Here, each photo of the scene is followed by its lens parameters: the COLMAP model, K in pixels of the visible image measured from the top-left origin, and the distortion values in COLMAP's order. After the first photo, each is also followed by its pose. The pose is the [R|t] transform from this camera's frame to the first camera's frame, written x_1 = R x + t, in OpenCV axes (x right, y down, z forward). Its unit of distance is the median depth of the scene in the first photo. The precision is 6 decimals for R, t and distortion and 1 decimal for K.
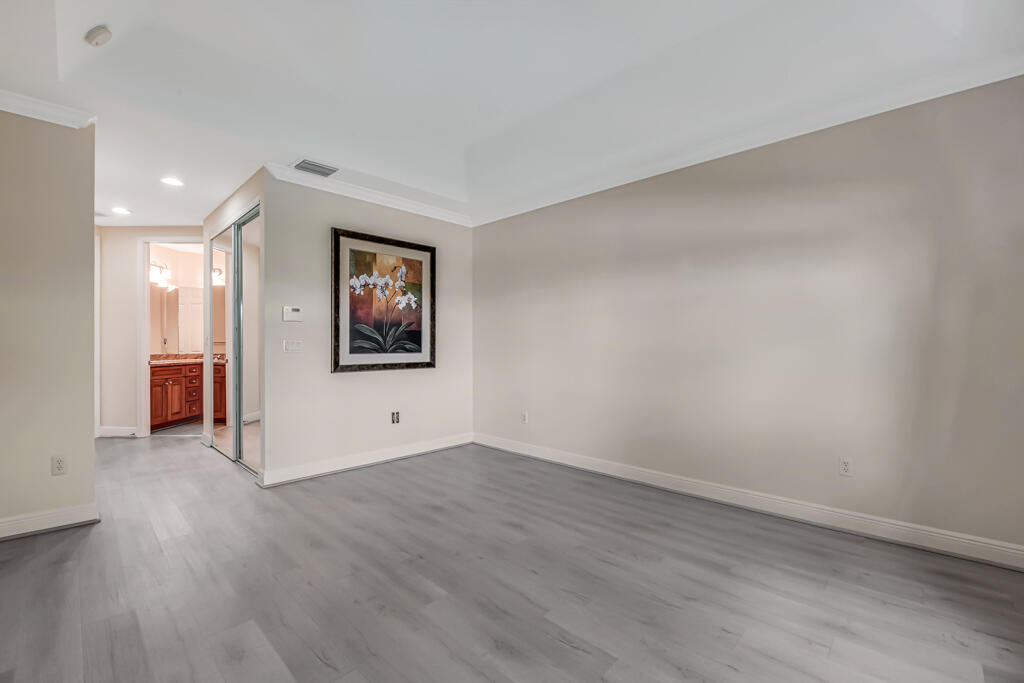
lens RADIAL K [[439.4, 0, 499.1], [0, 439.4, 339.8], [0, 0, 1]] dist [-0.001484, -0.006930]
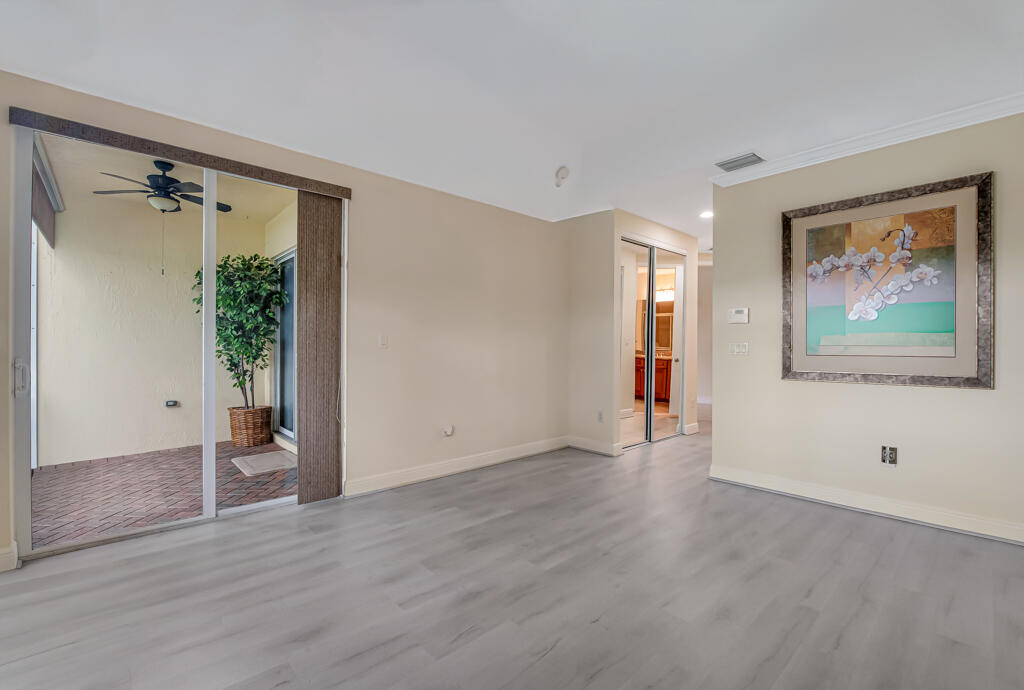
lens RADIAL K [[445.0, 0, 512.0], [0, 445.0, 345.0], [0, 0, 1]] dist [-0.001301, -0.000253]
pose [[-0.048830, -0.003450, -0.998801, 0.511476], [0.008343, 0.999958, -0.003862, 0.005903], [0.998772, -0.008522, -0.048800, 0.490395]]
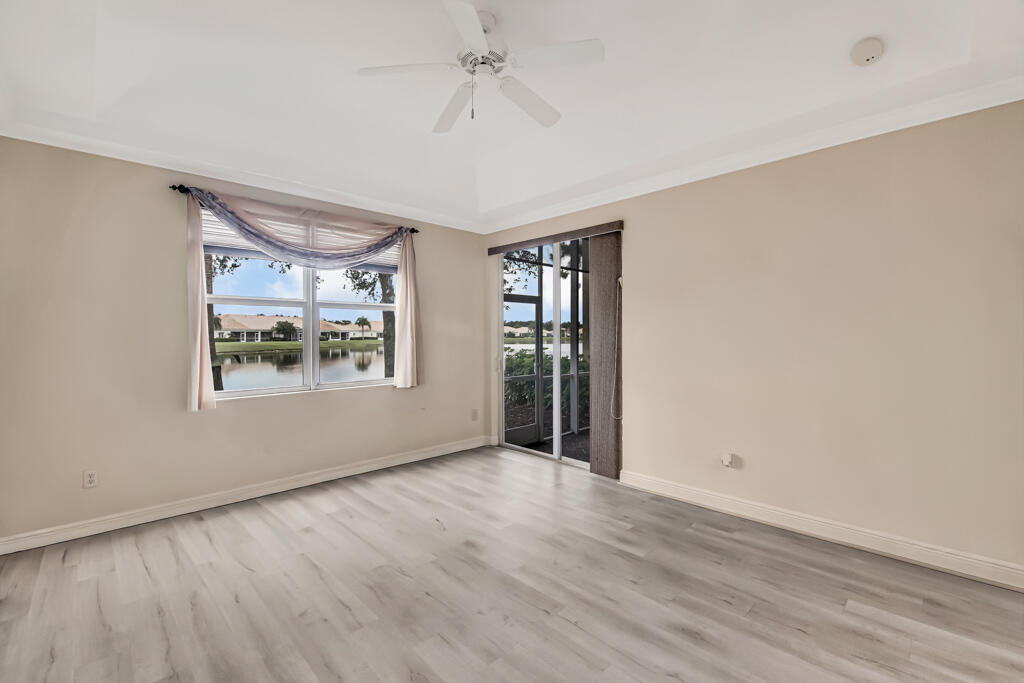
lens RADIAL K [[439.4, 0, 499.1], [0, 439.4, 339.8], [0, 0, 1]] dist [-0.001484, -0.006930]
pose [[-0.999534, 0.005113, 0.030079, -0.065425], [0.005167, 0.999985, 0.001705, -0.033856], [-0.030070, 0.001859, -0.999546, 1.109912]]
